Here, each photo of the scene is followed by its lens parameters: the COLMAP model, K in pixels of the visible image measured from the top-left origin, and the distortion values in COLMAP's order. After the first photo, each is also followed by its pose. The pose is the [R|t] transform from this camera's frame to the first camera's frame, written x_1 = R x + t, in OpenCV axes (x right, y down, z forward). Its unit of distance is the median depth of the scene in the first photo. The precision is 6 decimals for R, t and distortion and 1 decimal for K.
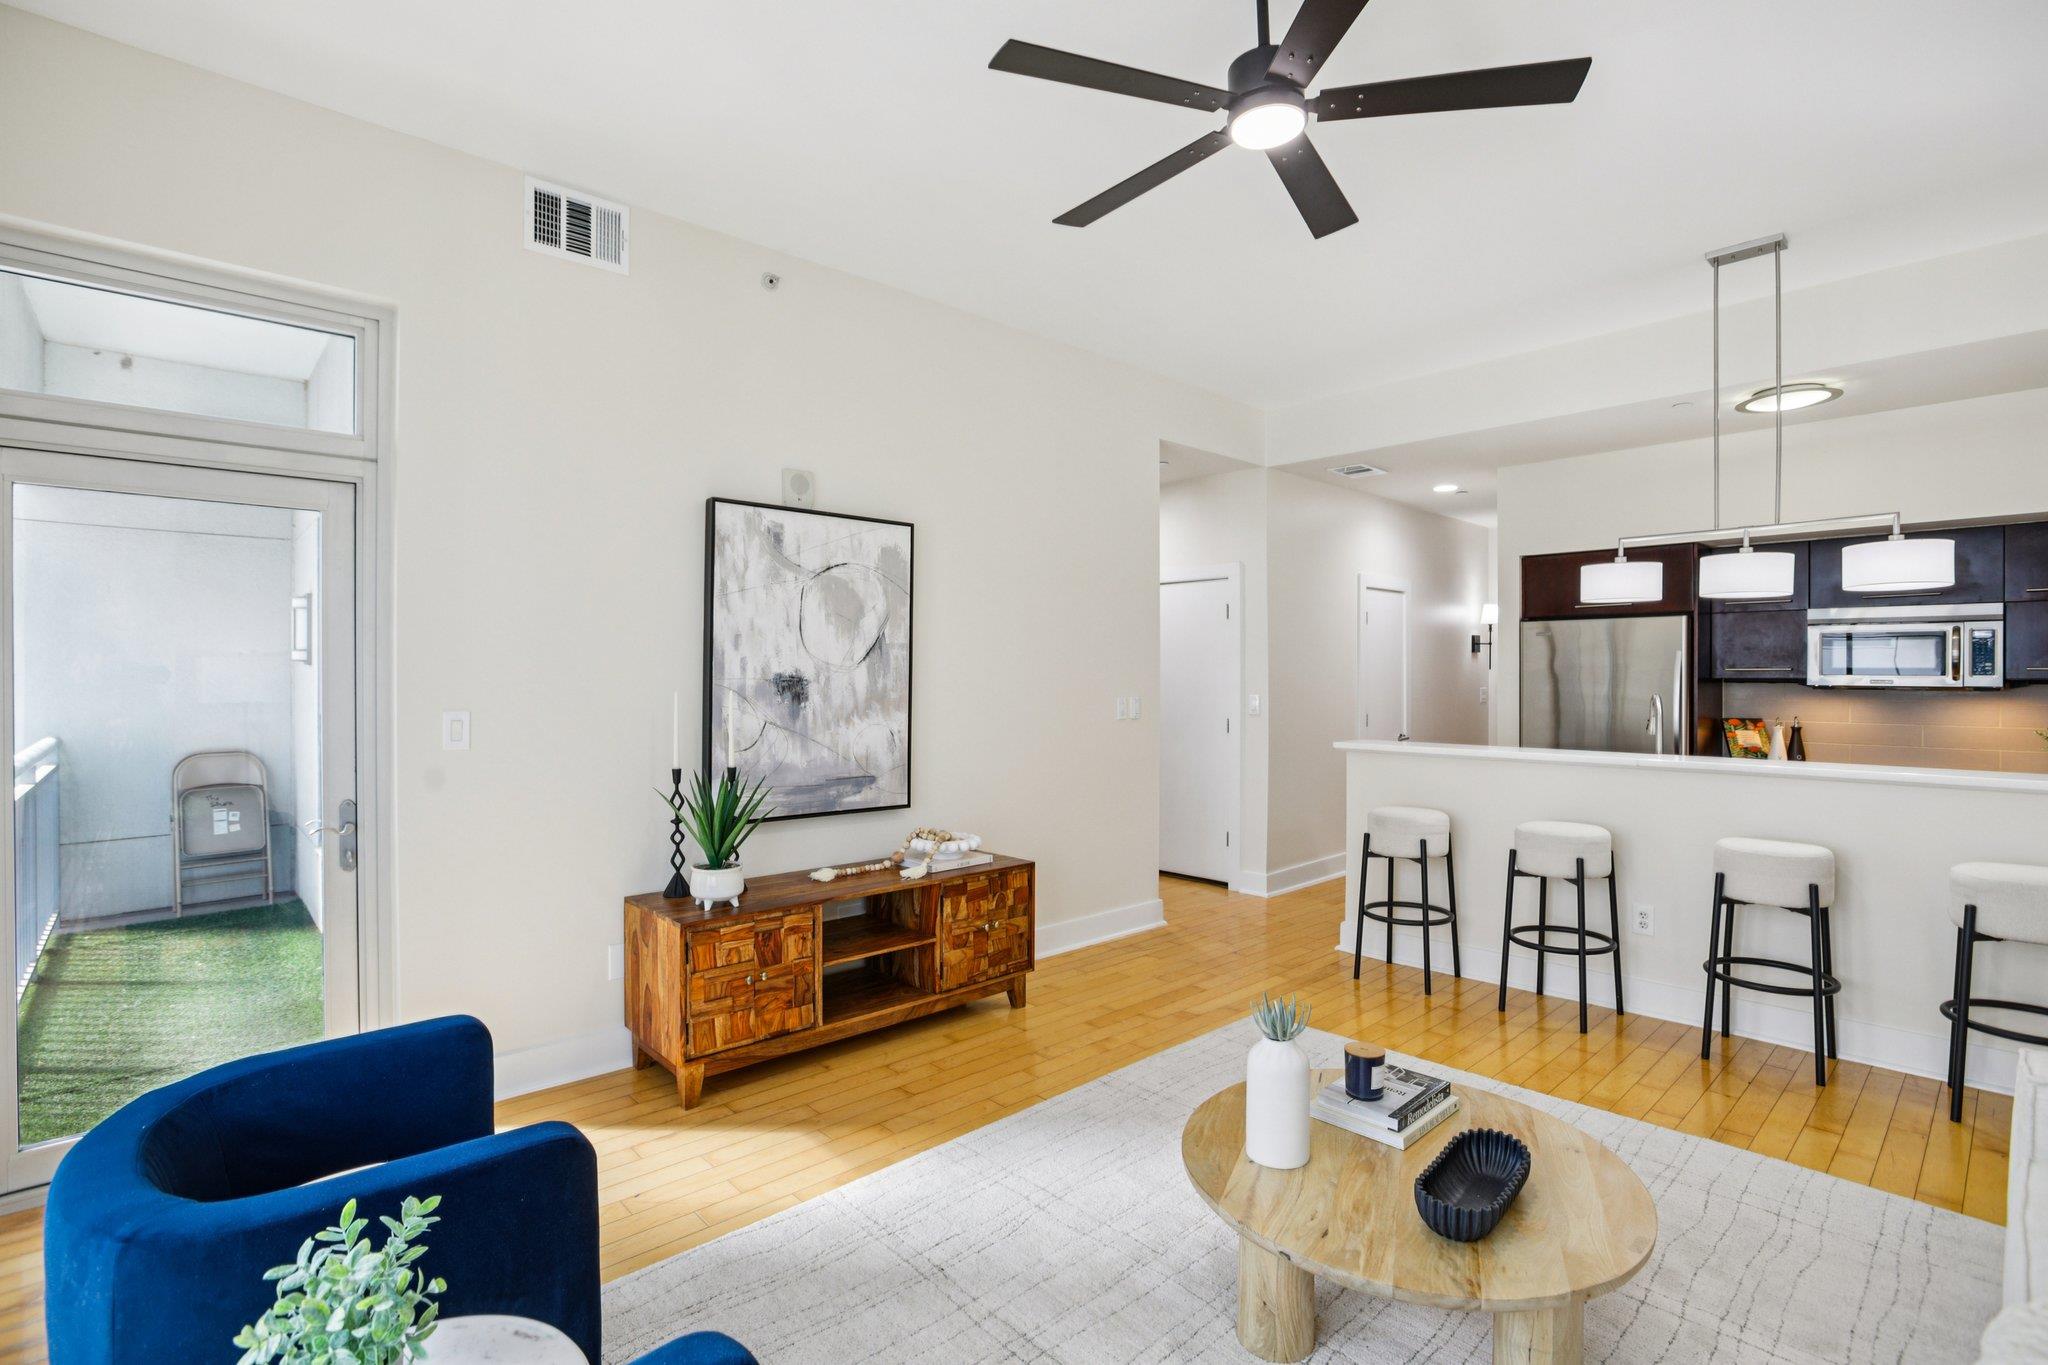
lens RADIAL K [[964.2, 0, 1021.0], [0, 964.2, 677.6], [0, 0, 1]] dist [-0.060960, 0.025688]
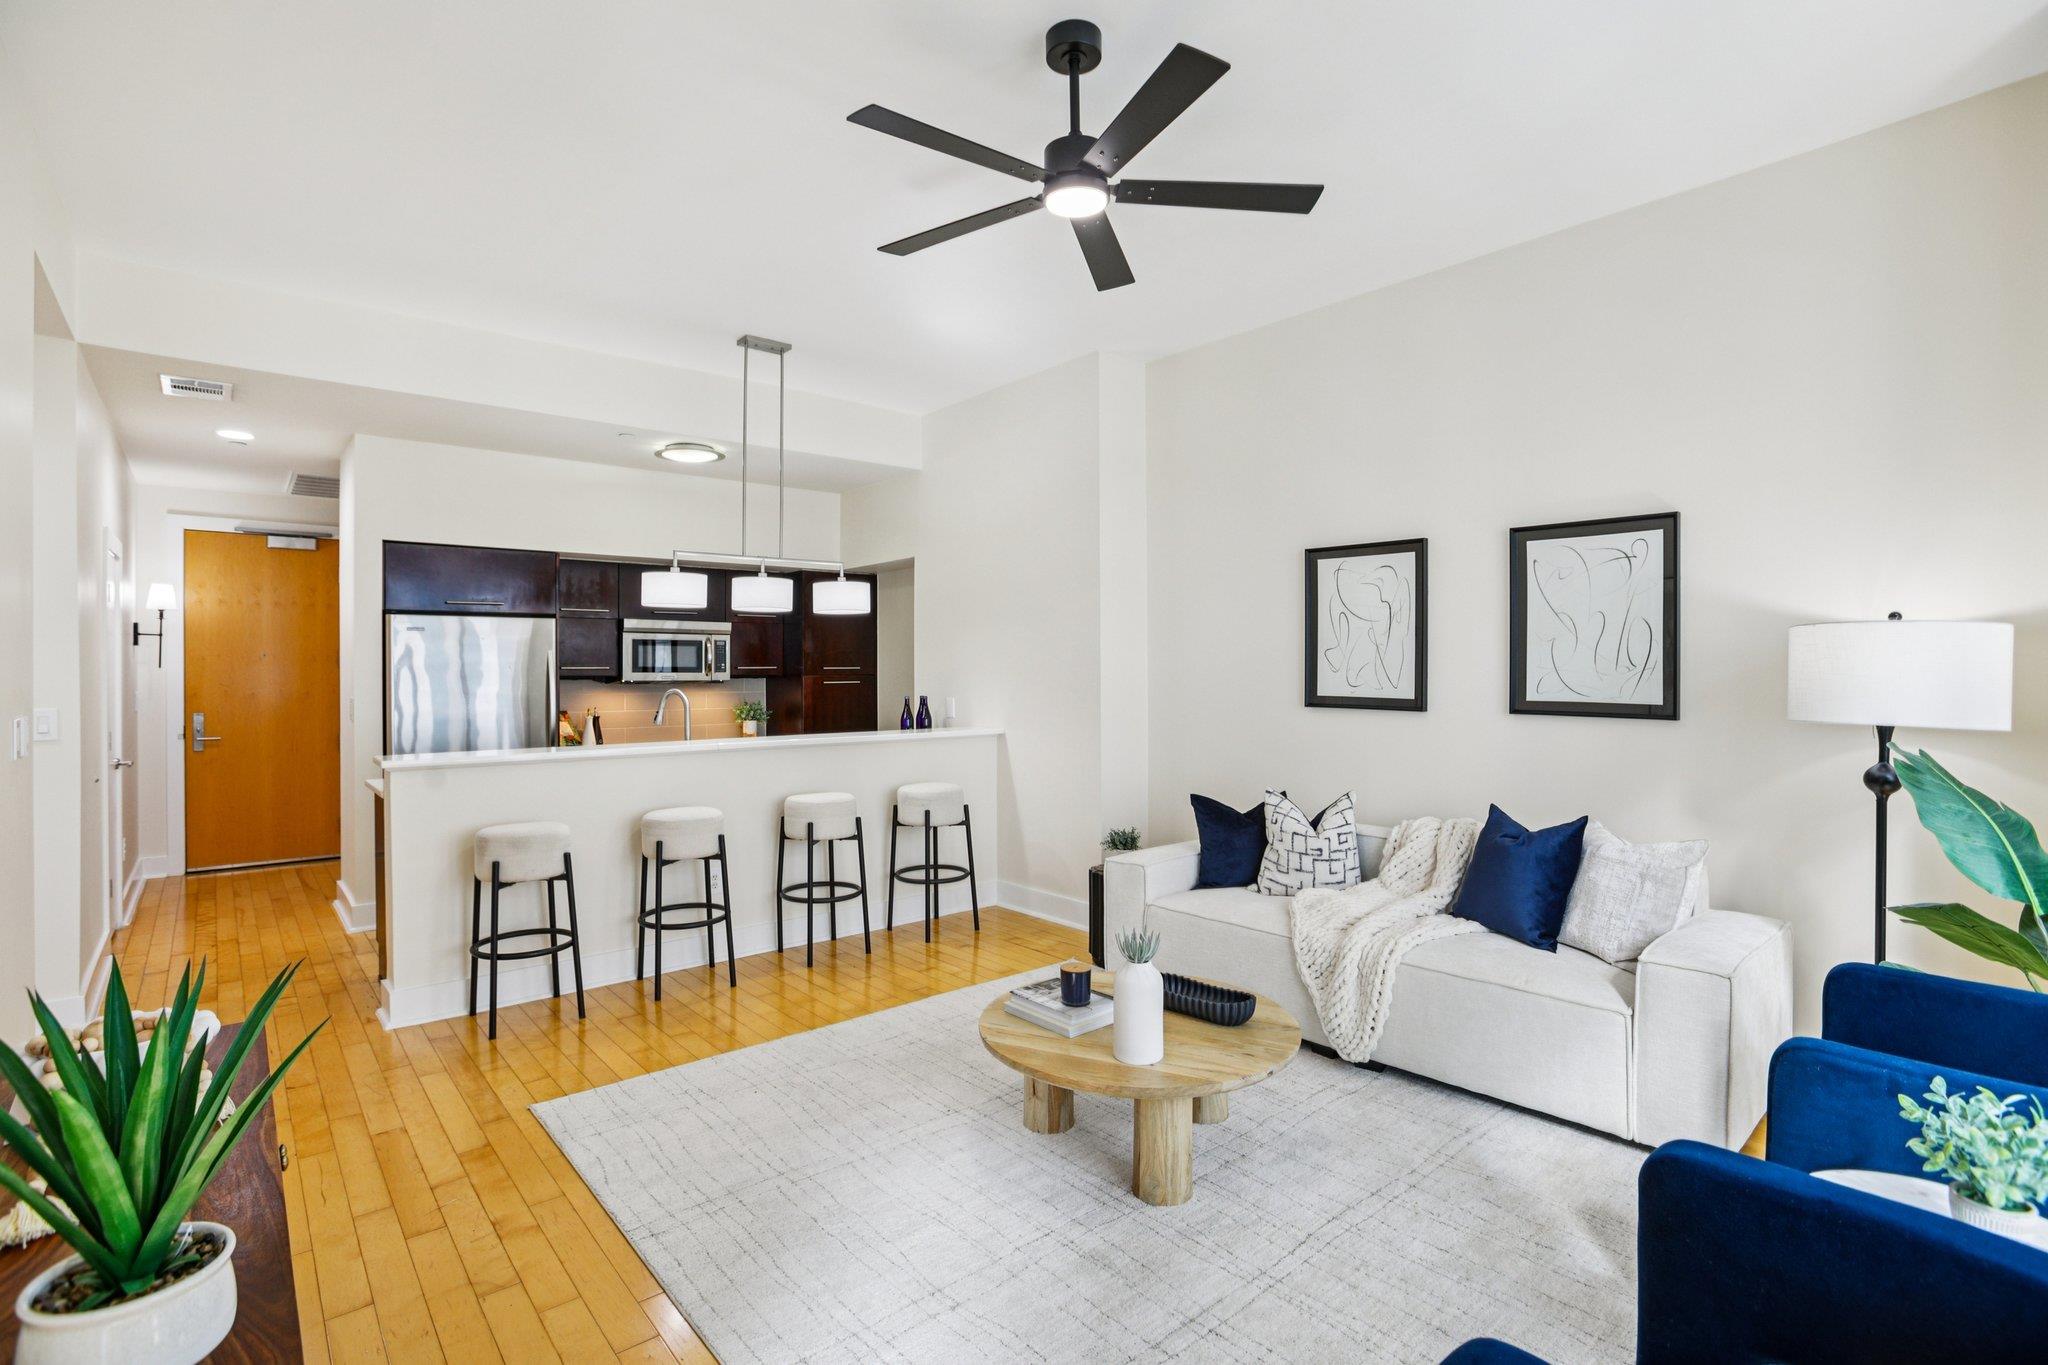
lens RADIAL K [[964.2, 0, 1021.0], [0, 964.2, 677.6], [0, 0, 1]] dist [-0.060960, 0.025688]
pose [[0.035607, -0.007902, 0.999335, -0.440204], [0.007437, 0.999943, 0.007642, -0.002059], [-0.999338, 0.007160, 0.035664, 0.493615]]
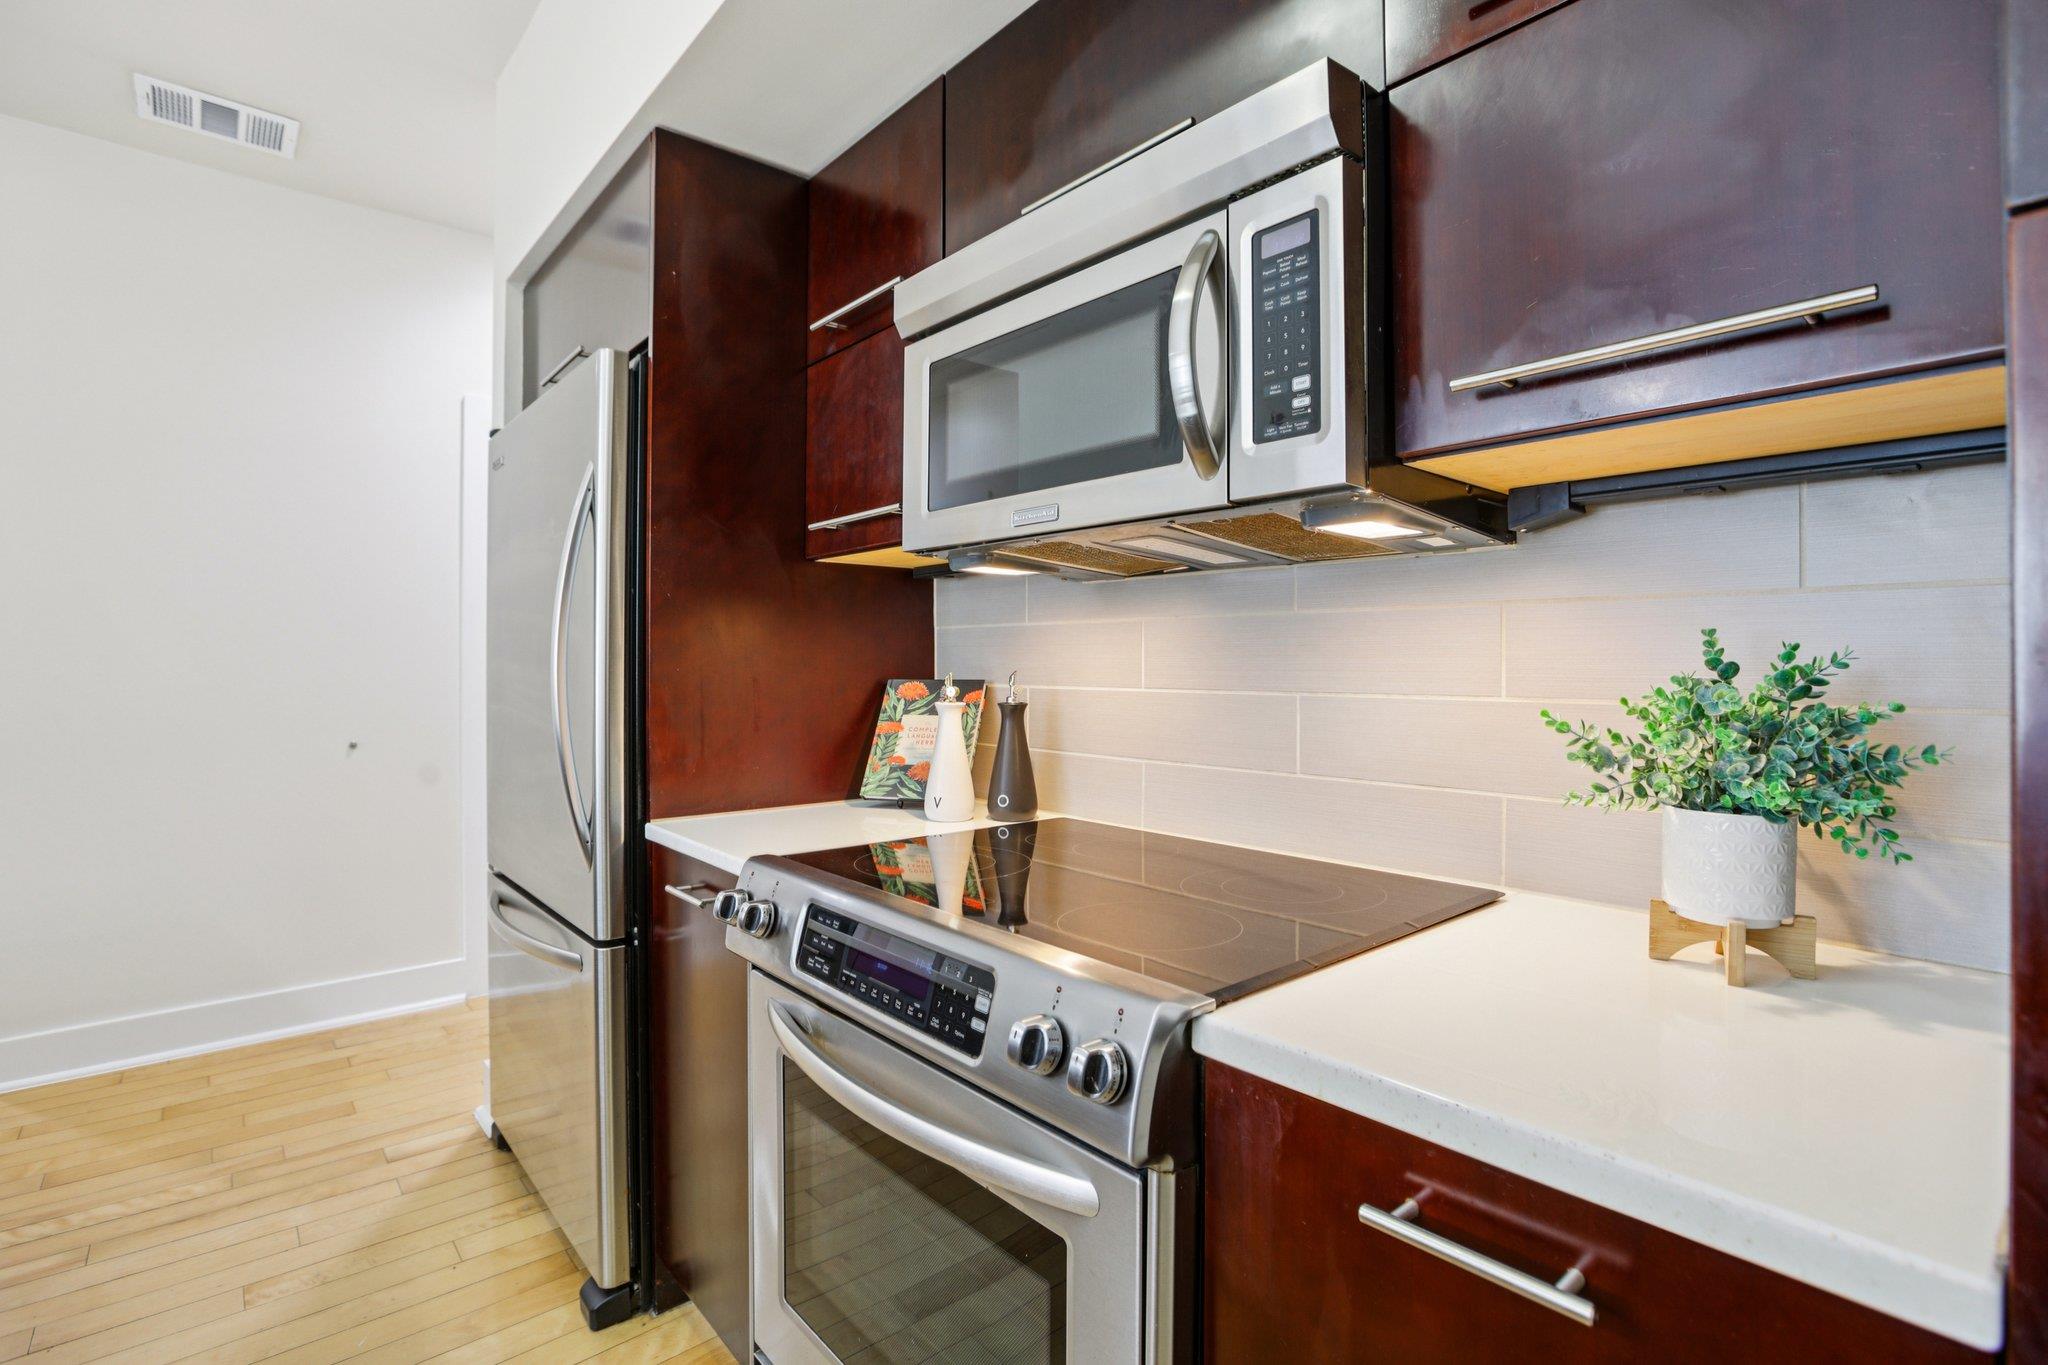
lens RADIAL K [[964.2, 0, 1021.0], [0, 964.2, 677.6], [0, 0, 1]] dist [-0.060960, 0.025688]
pose [[0.999580, -0.000446, -0.028967, 1.000844], [0.000580, 0.999989, 0.004598, 0.050866], [0.028965, -0.004613, 0.999570, 0.800879]]
